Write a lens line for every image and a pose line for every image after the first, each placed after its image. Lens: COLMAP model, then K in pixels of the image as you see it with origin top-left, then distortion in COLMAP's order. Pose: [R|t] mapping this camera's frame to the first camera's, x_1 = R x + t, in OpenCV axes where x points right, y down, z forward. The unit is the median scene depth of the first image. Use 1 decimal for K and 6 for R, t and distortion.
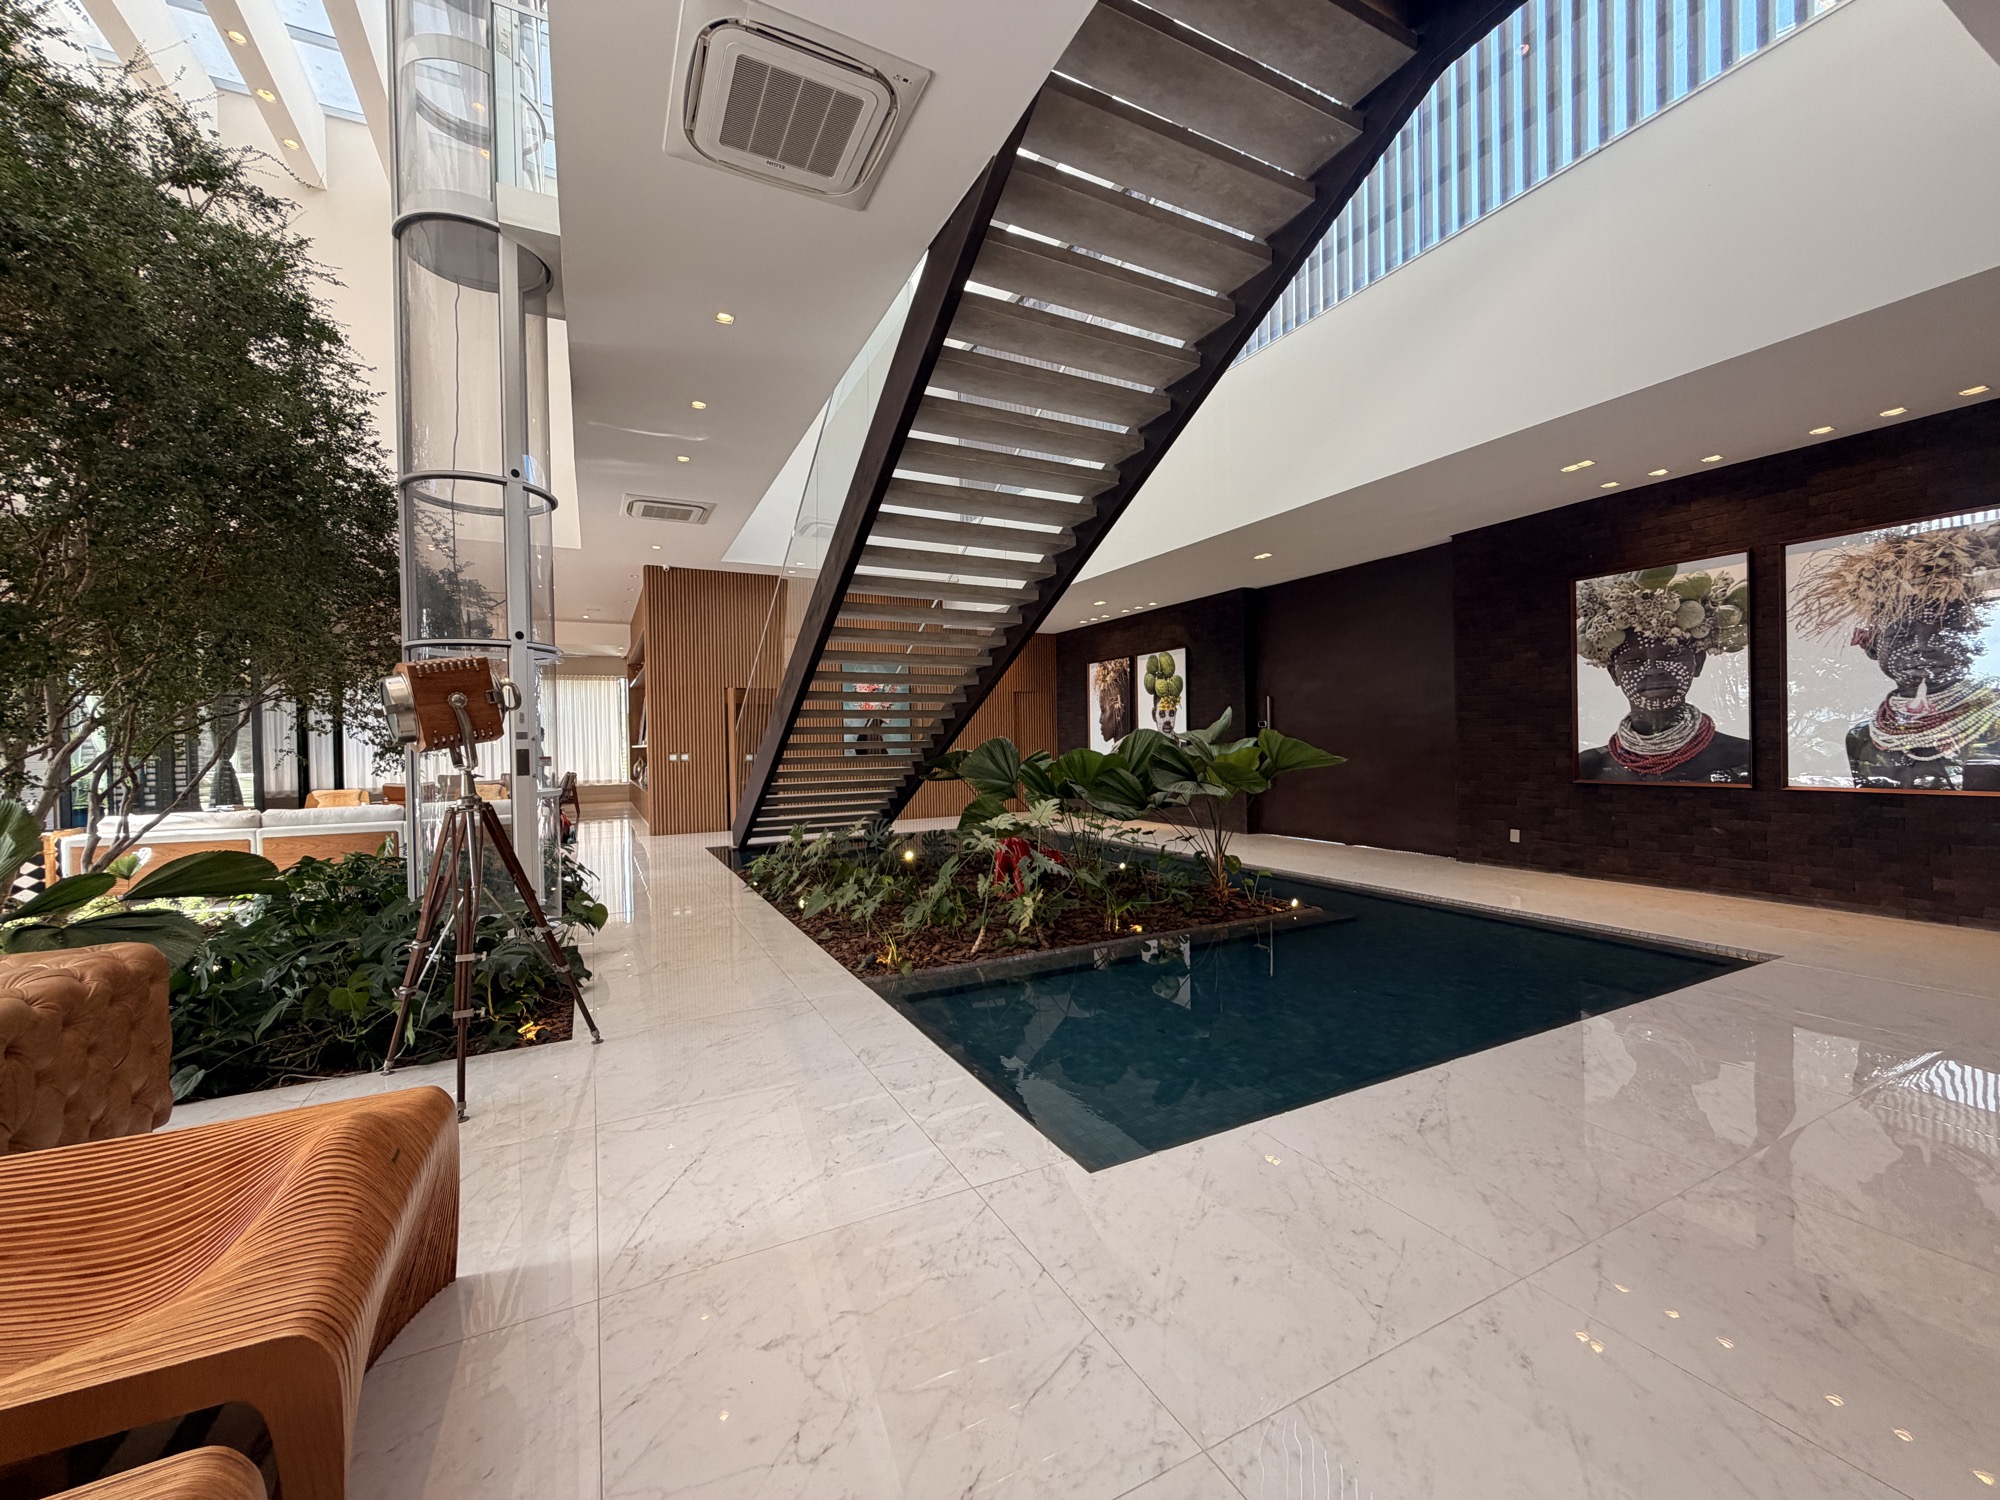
lens RADIAL K [[793.5, 0, 991.7], [0, 793.5, 750.3], [0, 0, 1]] dist [-0.001504, 0.000486]
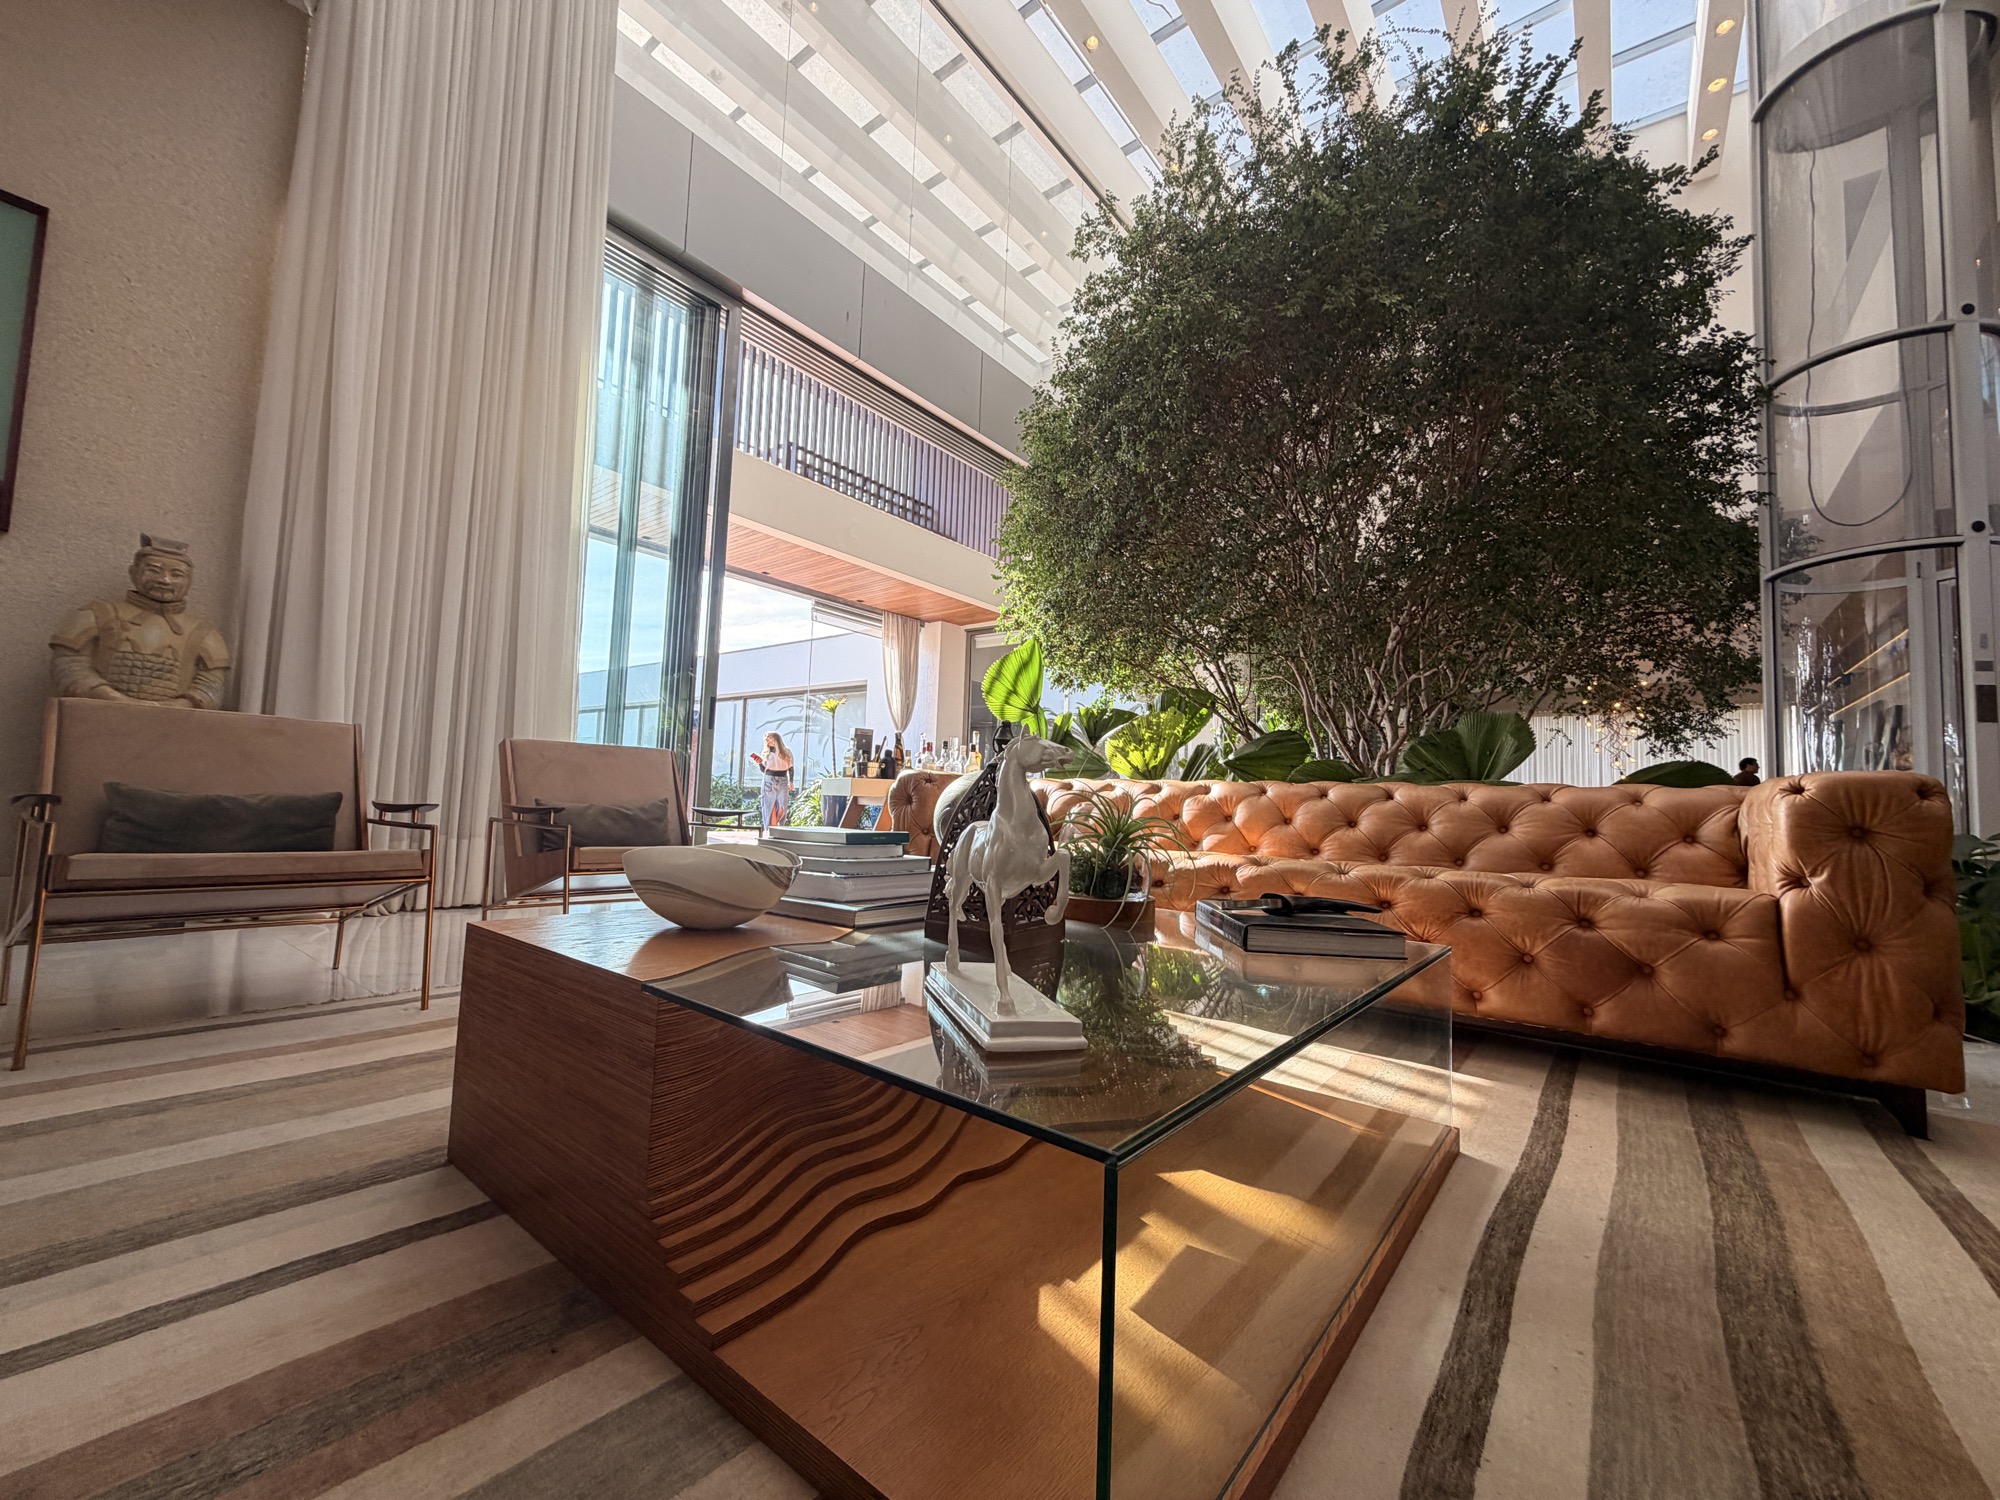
lens RADIAL K [[793.5, 0, 1003.0], [0, 793.5, 755.8], [0, 0, 1]] dist [-0.001504, 0.000486]
pose [[0.432998, -0.017951, -0.901216, -0.264740], [-0.058091, 0.997168, -0.047773, 0.114429], [0.899521, 0.073038, 0.430728, -0.063964]]
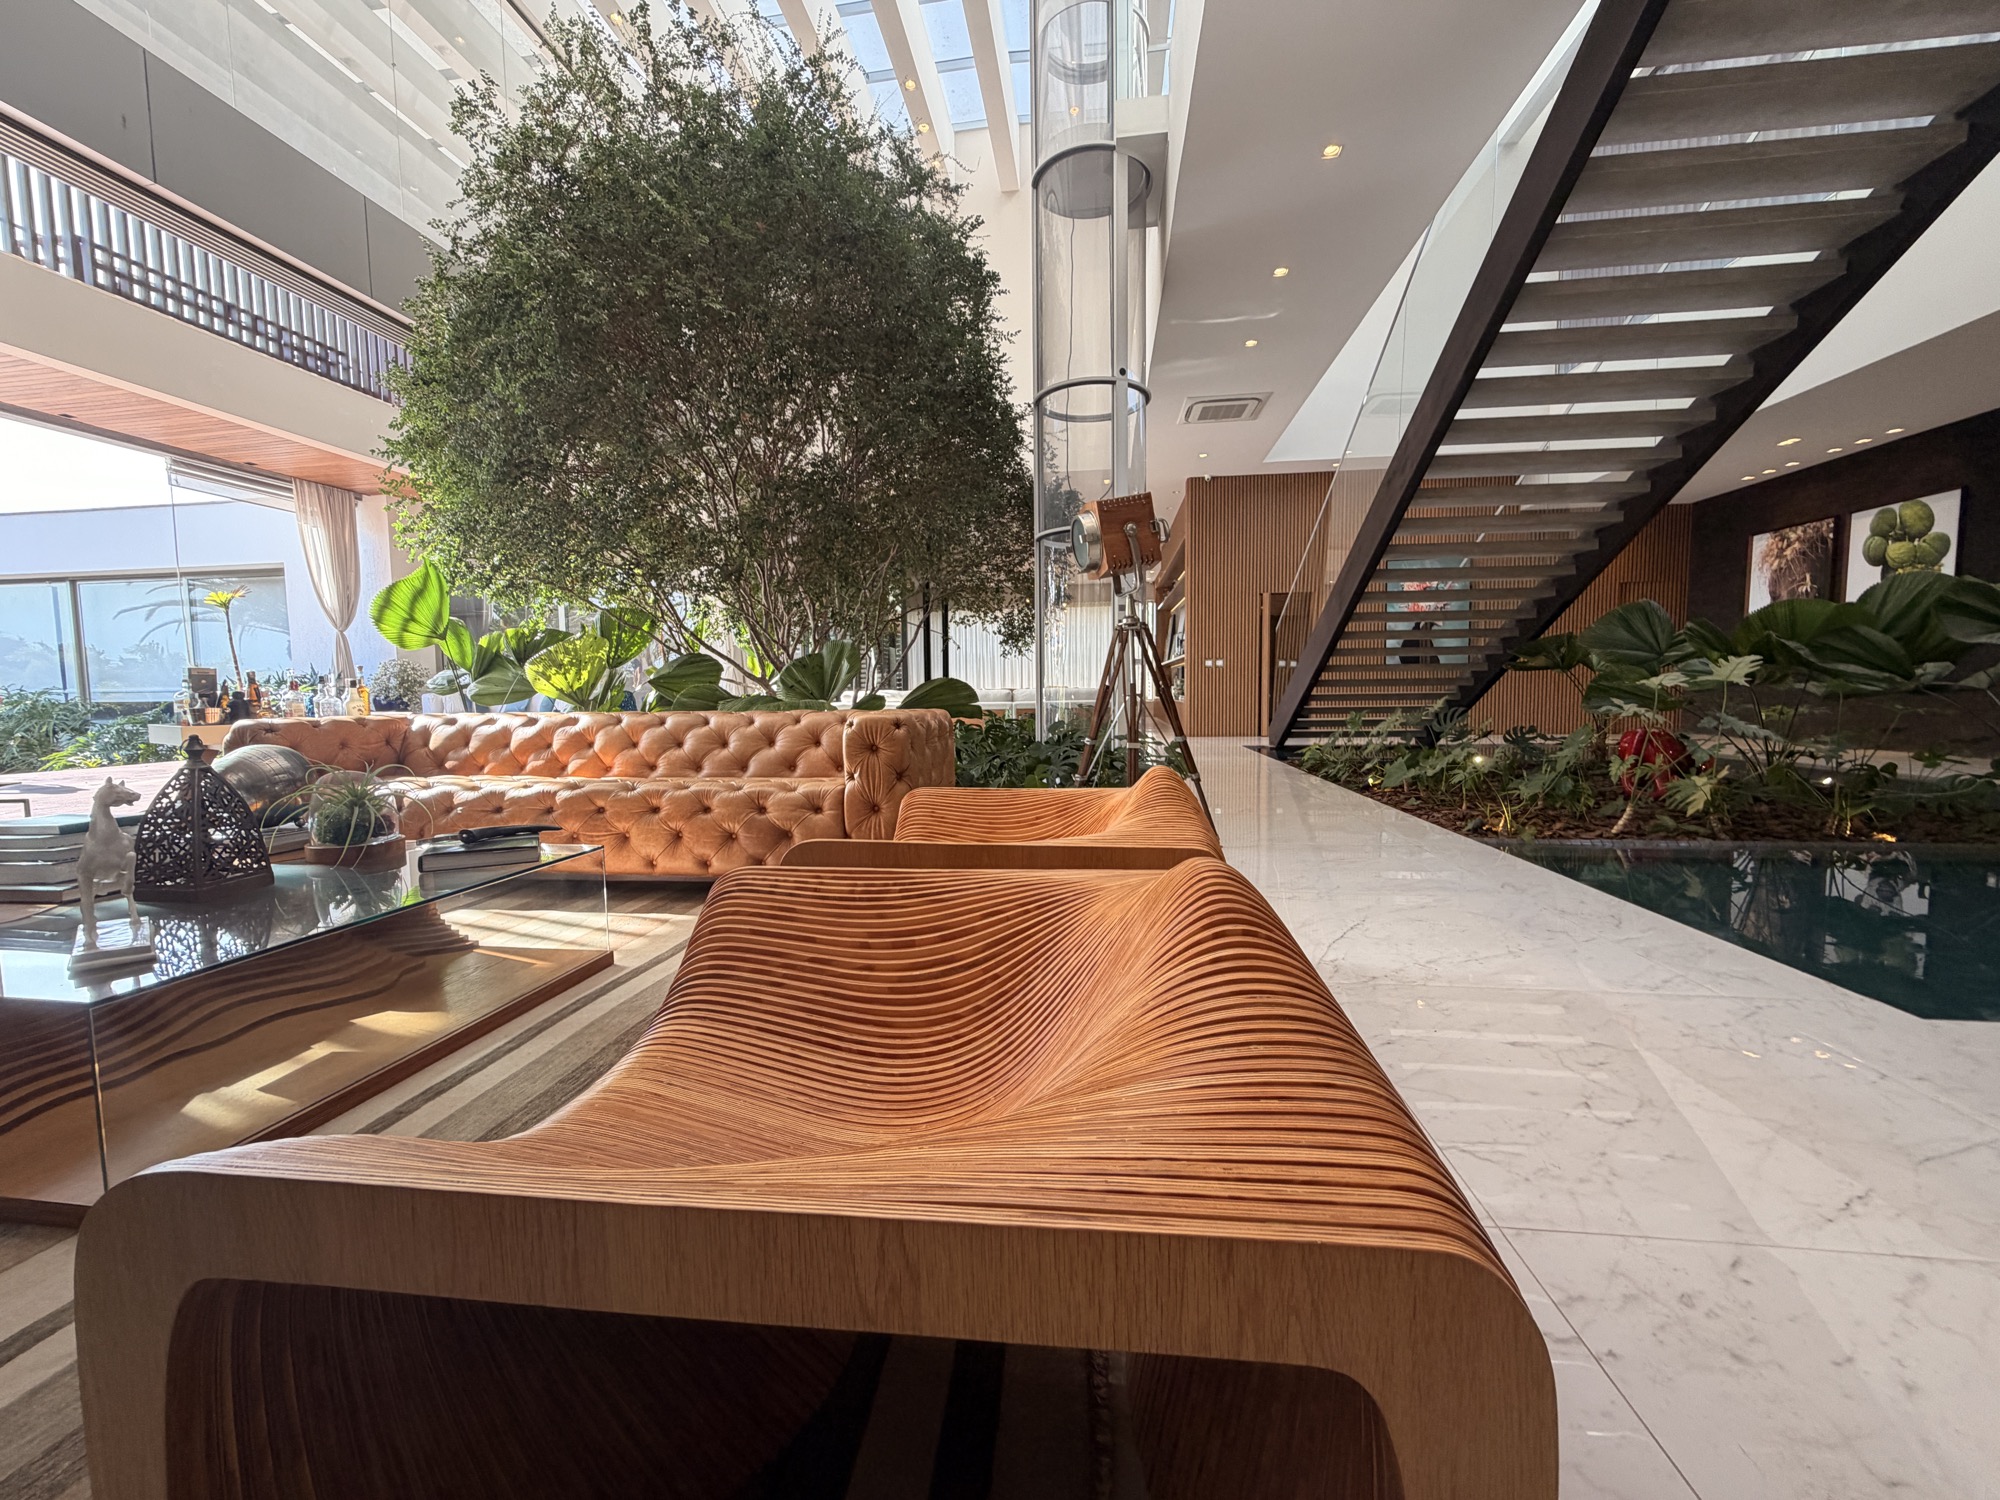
lens RADIAL K [[793.5, 0, 995.7], [0, 793.5, 748.3], [0, 0, 1]] dist [-0.001504, 0.000486]
pose [[0.825626, 0.049734, -0.562021, -0.071685], [-0.008614, 0.997103, 0.075580, 0.078511], [0.564151, -0.057560, 0.823663, -0.046134]]
